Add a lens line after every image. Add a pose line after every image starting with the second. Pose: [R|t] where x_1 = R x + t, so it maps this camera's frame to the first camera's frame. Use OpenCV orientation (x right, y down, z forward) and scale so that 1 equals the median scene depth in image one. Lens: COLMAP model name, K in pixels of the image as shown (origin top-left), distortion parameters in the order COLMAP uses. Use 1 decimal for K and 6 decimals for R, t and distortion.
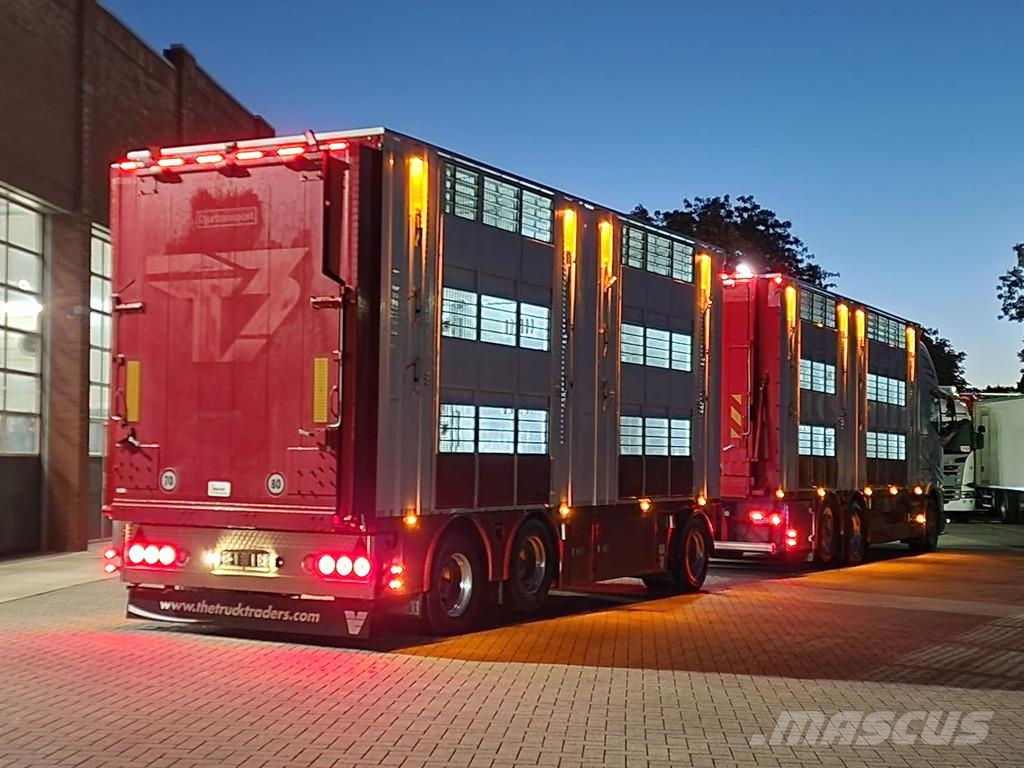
lens RADIAL K [[1466.2, 0, 511.8], [0, 1466.2, 386.9], [0, 0, 1]] dist [0.140746, -0.016494]
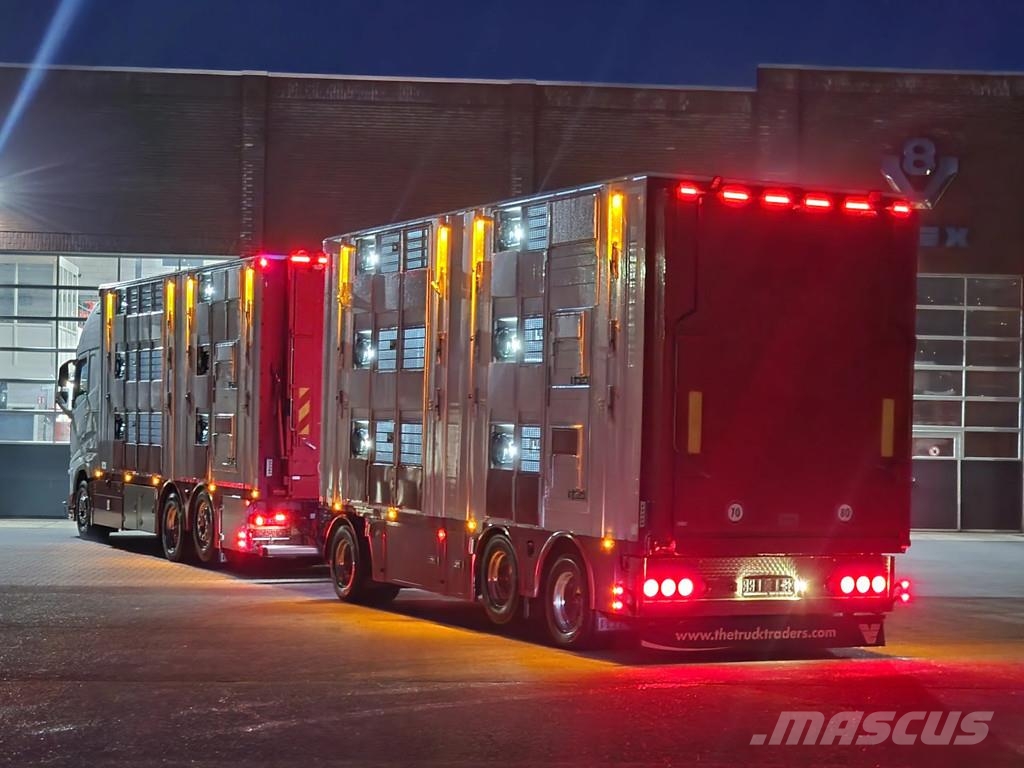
lens RADIAL K [[1940.6, 0, 512.0], [0, 1940.6, 384.0], [0, 0, 1]] dist [-0.110103, 2.916211]
pose [[0.567431, 0.015199, 0.823281, -1.417396], [-0.049337, 0.998661, 0.015568, -0.037910], [-0.821942, -0.049452, 0.567421, 0.375857]]
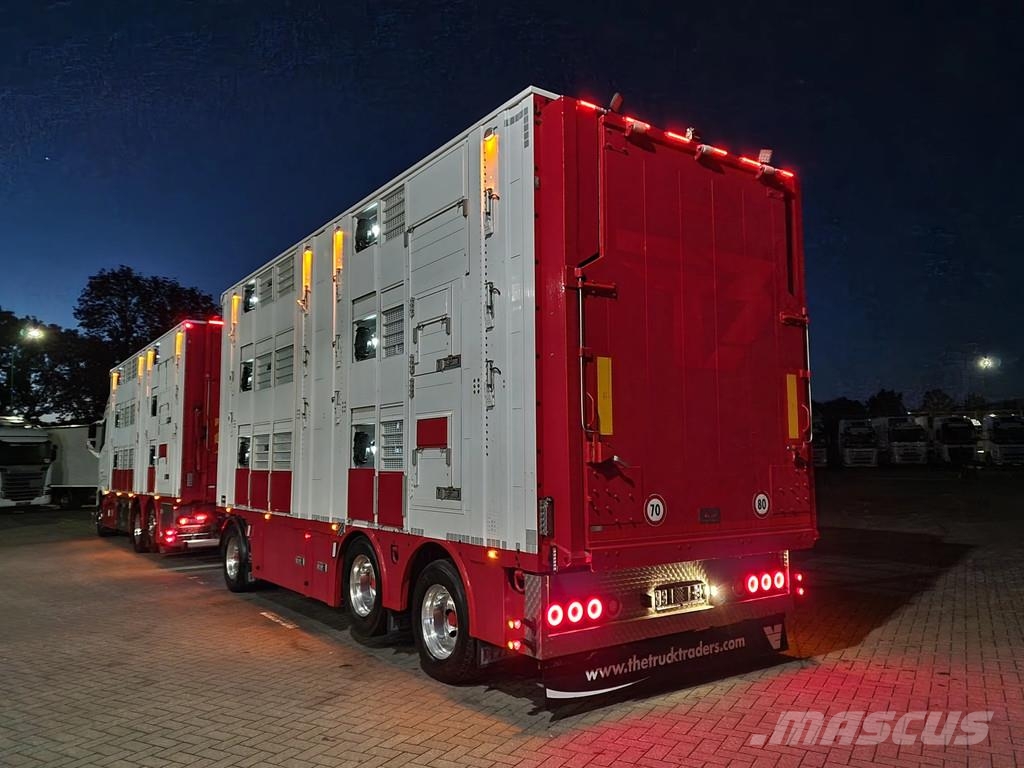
lens RADIAL K [[750.4, 0, 512.0], [0, 750.4, 384.0], [0, 0, 1]] dist [0.133898, -0.157552]
pose [[0.422507, 0.070386, 0.903623, -0.642637], [-0.021919, 0.997482, -0.067449, 0.024447], [-0.906095, 0.008691, 0.422986, 0.897036]]
